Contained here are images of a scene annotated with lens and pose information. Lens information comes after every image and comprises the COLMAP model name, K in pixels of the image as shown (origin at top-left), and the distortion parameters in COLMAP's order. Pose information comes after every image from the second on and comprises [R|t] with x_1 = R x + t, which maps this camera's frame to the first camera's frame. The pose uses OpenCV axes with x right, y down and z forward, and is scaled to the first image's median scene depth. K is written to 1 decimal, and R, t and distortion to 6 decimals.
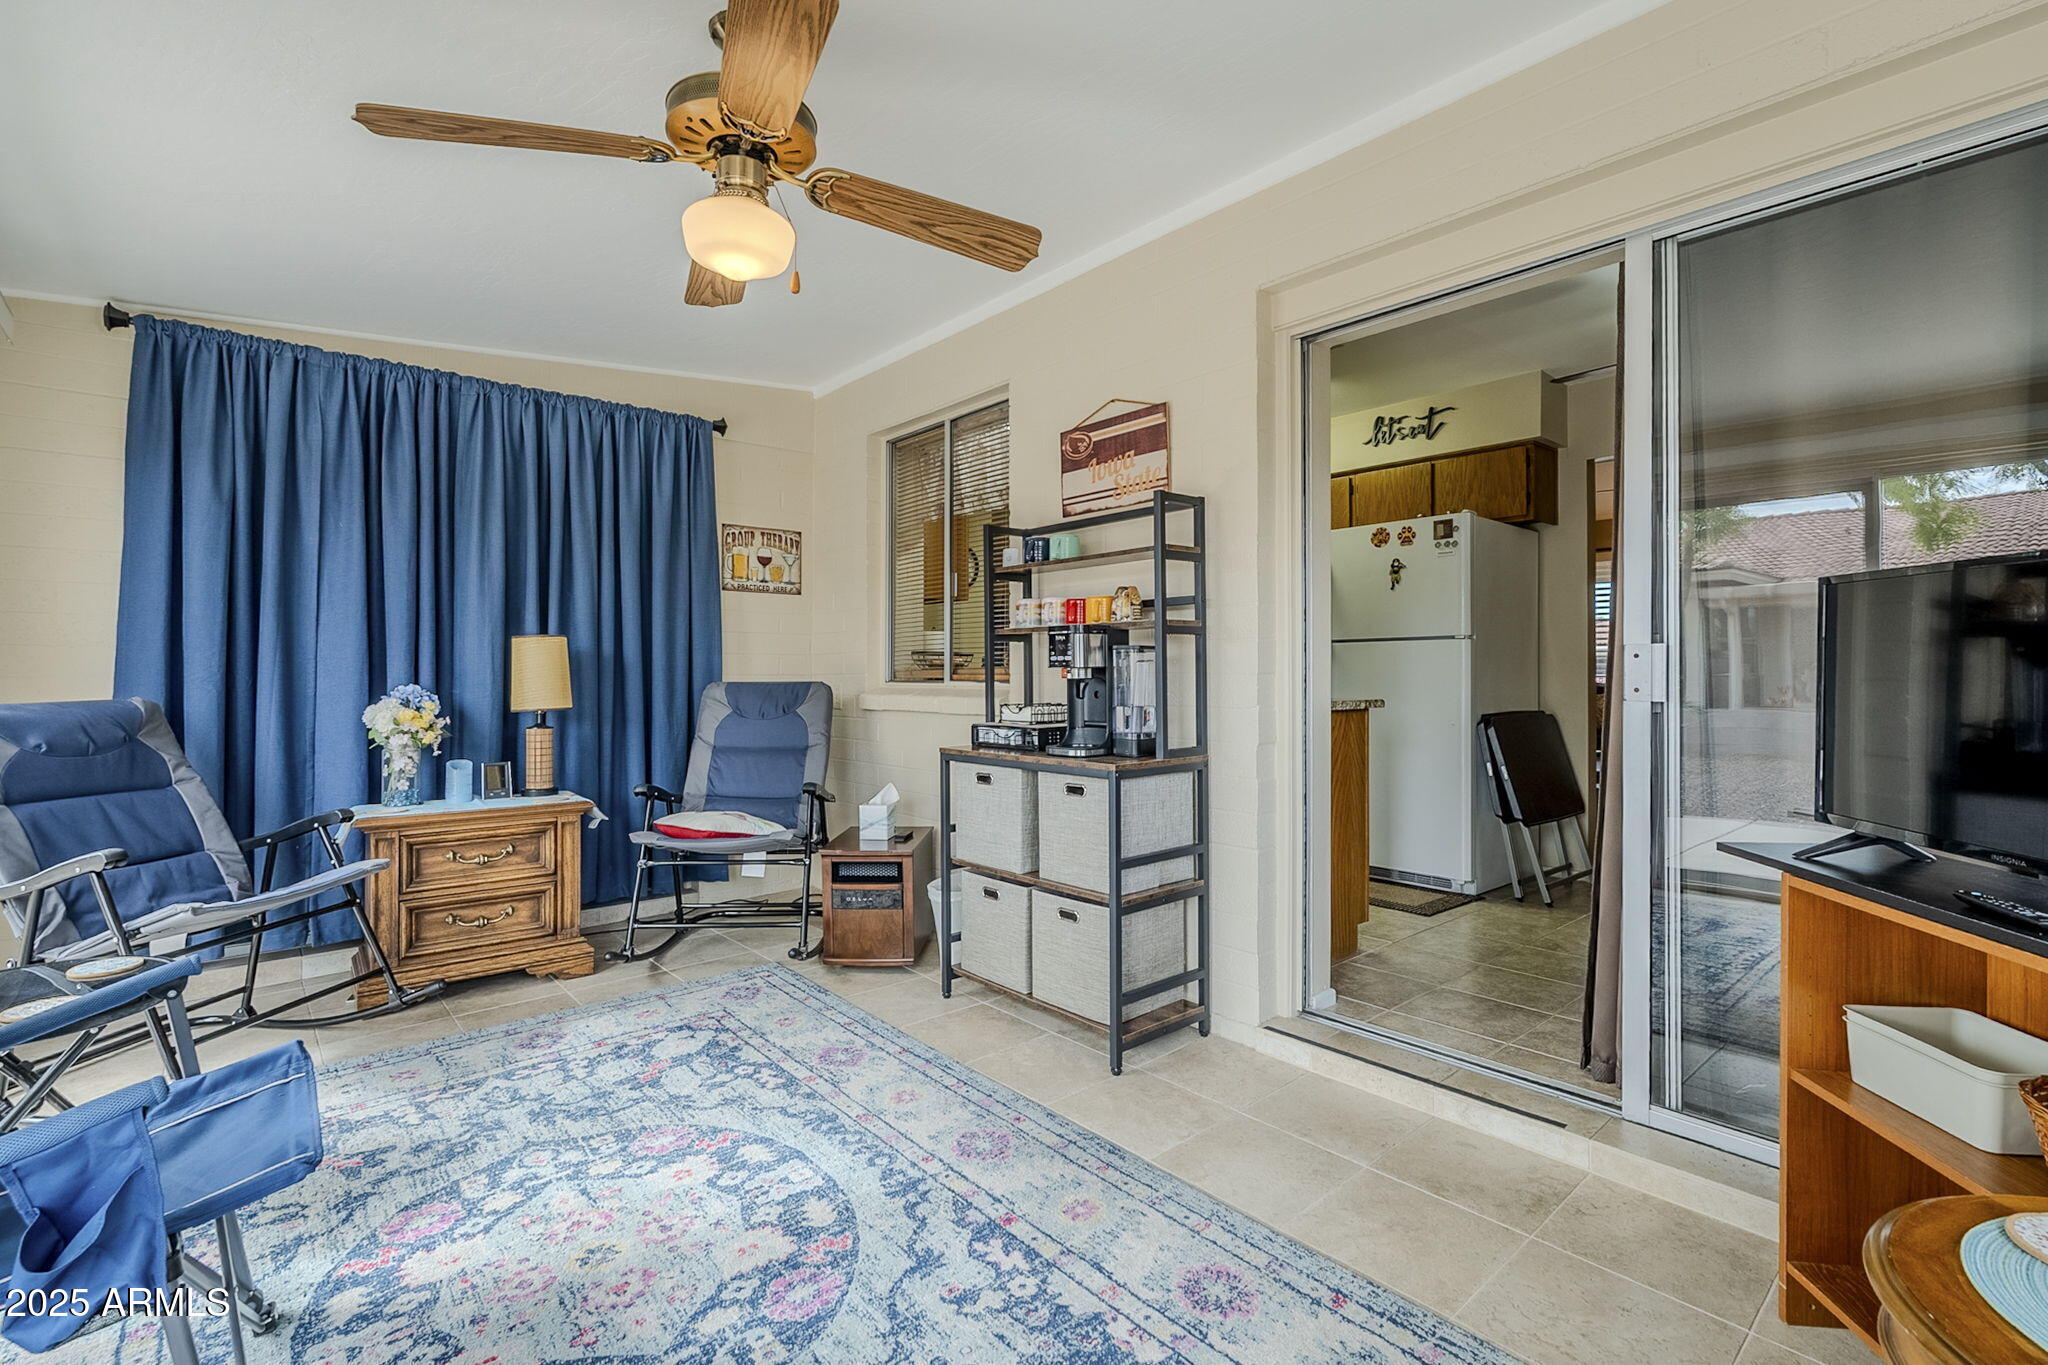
lens RADIAL K [[919.5, 0, 1015.1], [0, 919.5, 667.5], [0, 0, 1]] dist [-0.003758, -0.000247]
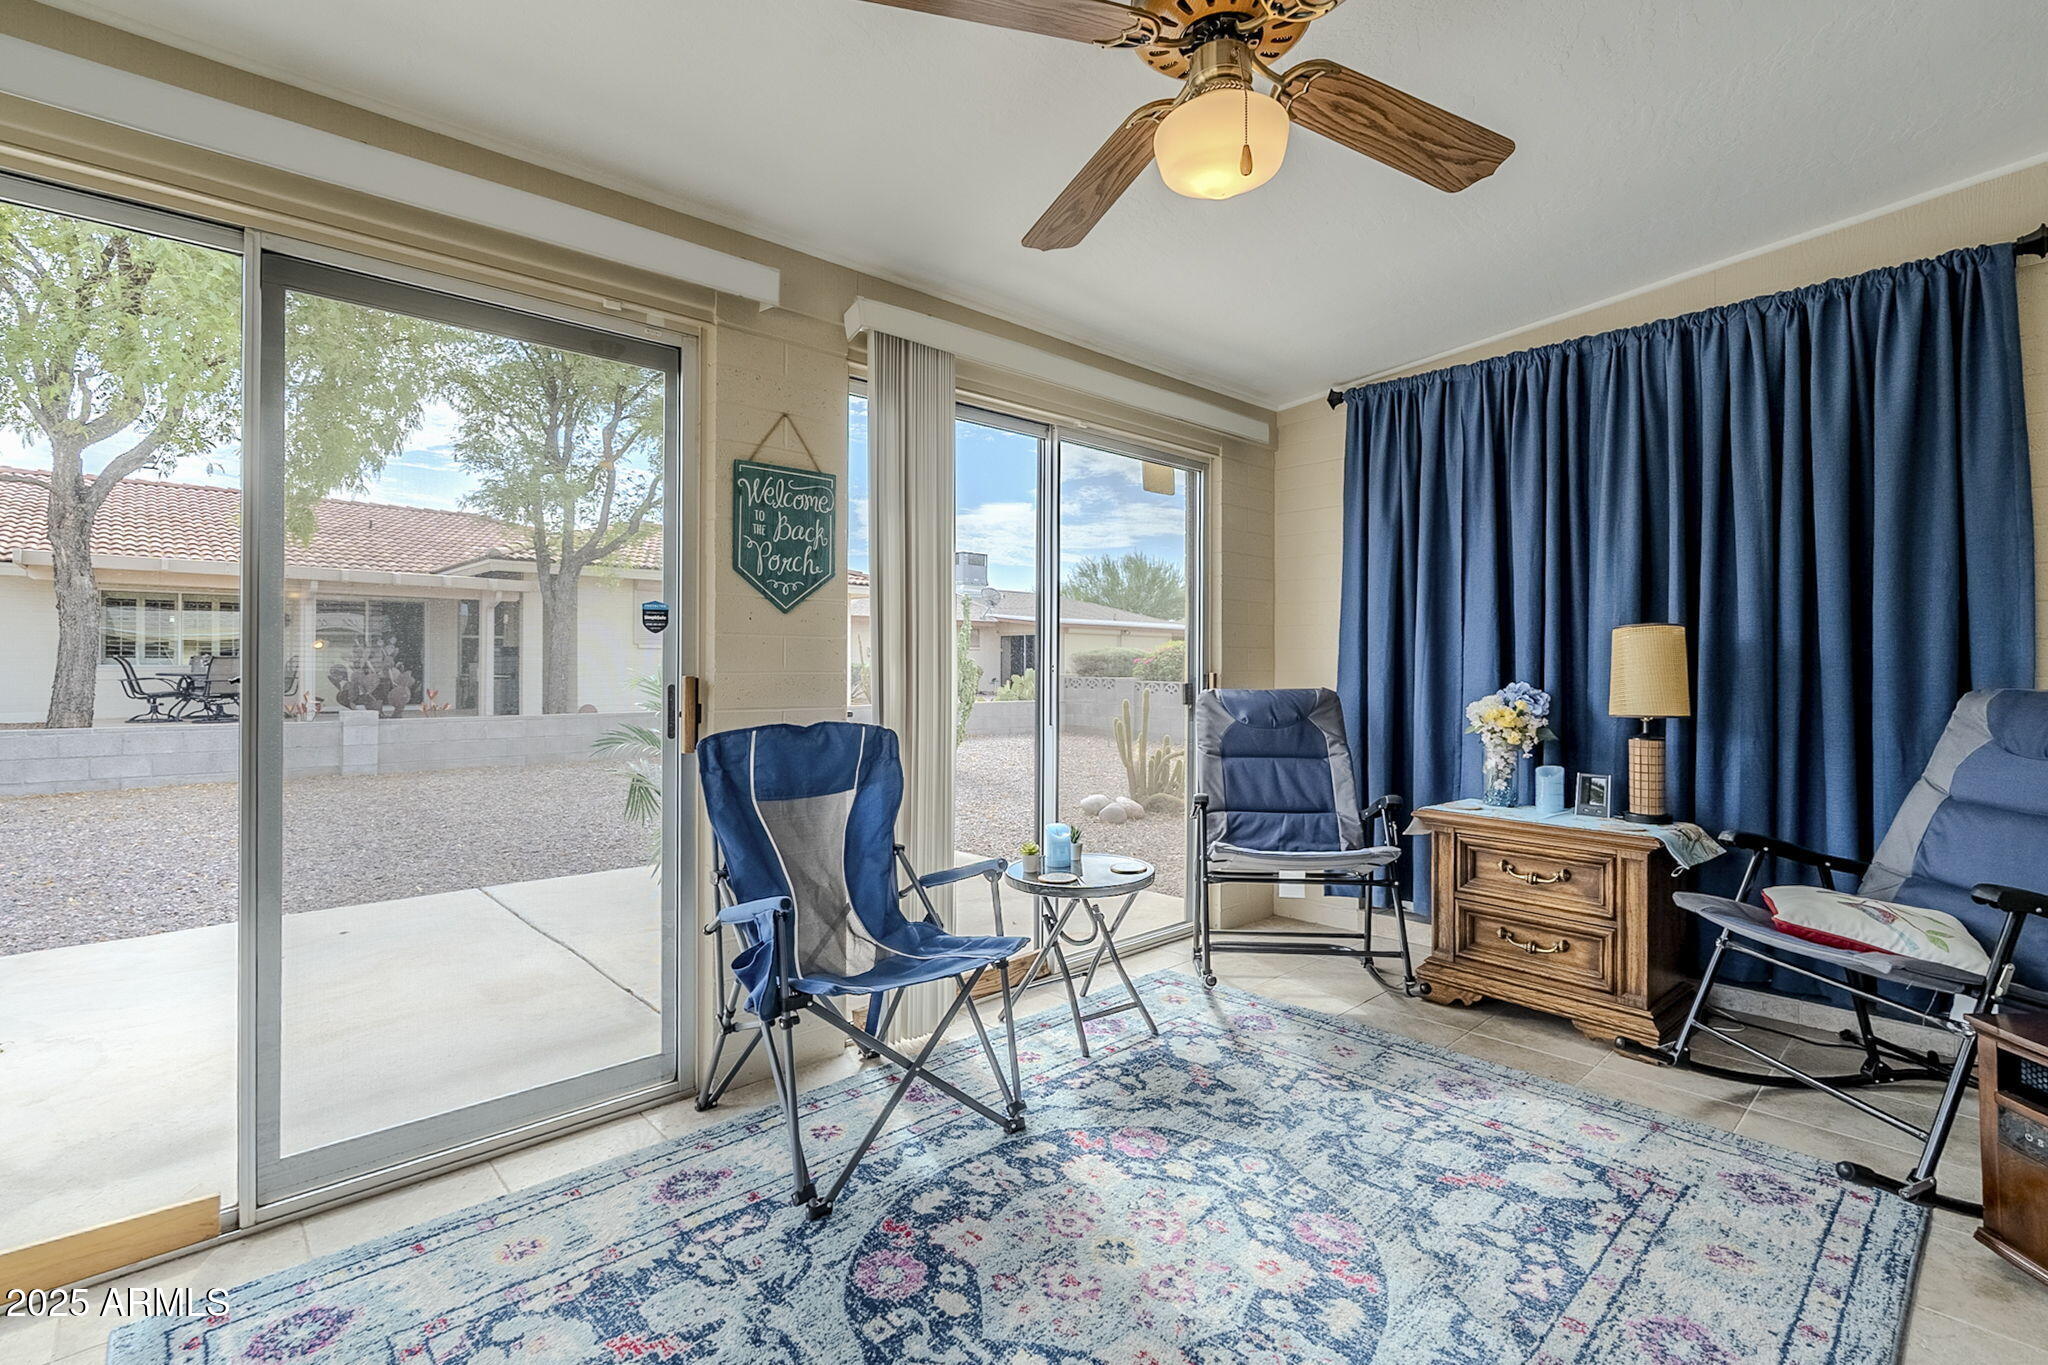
lens RADIAL K [[919.5, 0, 1016.4], [0, 919.5, 656.1], [0, 0, 1]] dist [-0.003758, -0.000247]
pose [[0.036524, -0.006404, -0.999312, 0.355484], [0.005967, 0.999963, -0.006190, -0.007157], [0.999315, -0.005736, 0.036560, 0.544413]]
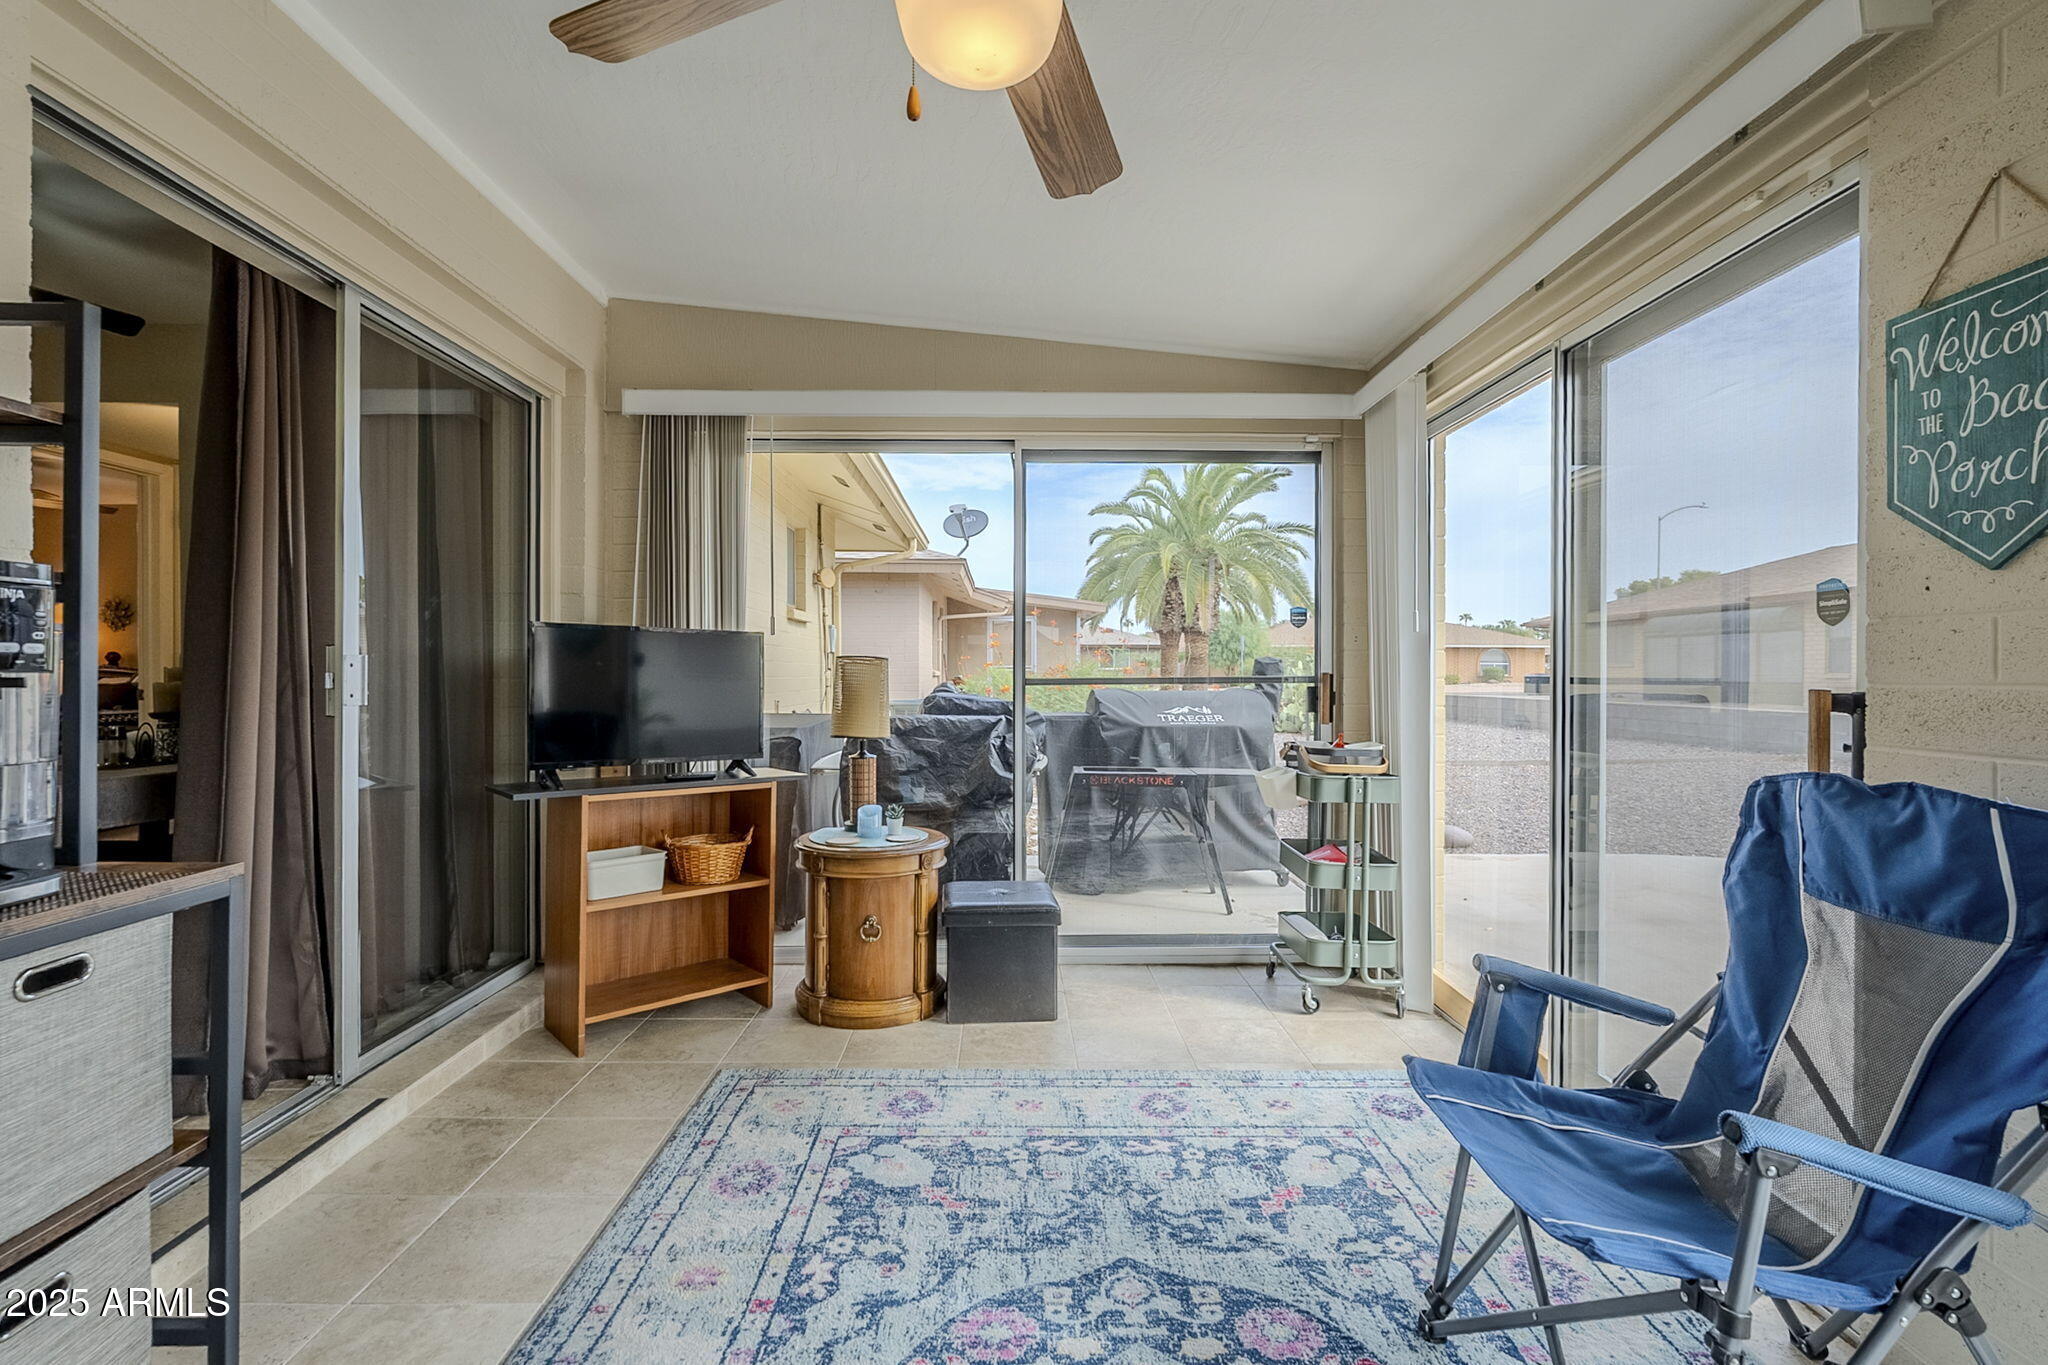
lens RADIAL K [[919.5, 0, 1030.8], [0, 919.5, 681.4], [0, 0, 1]] dist [-0.003758, -0.000247]
pose [[-0.777716, -0.003241, 0.628607, -0.509403], [-0.005046, 0.999987, -0.001088, 0.002535], [-0.628595, -0.004018, -0.777722, 1.023369]]
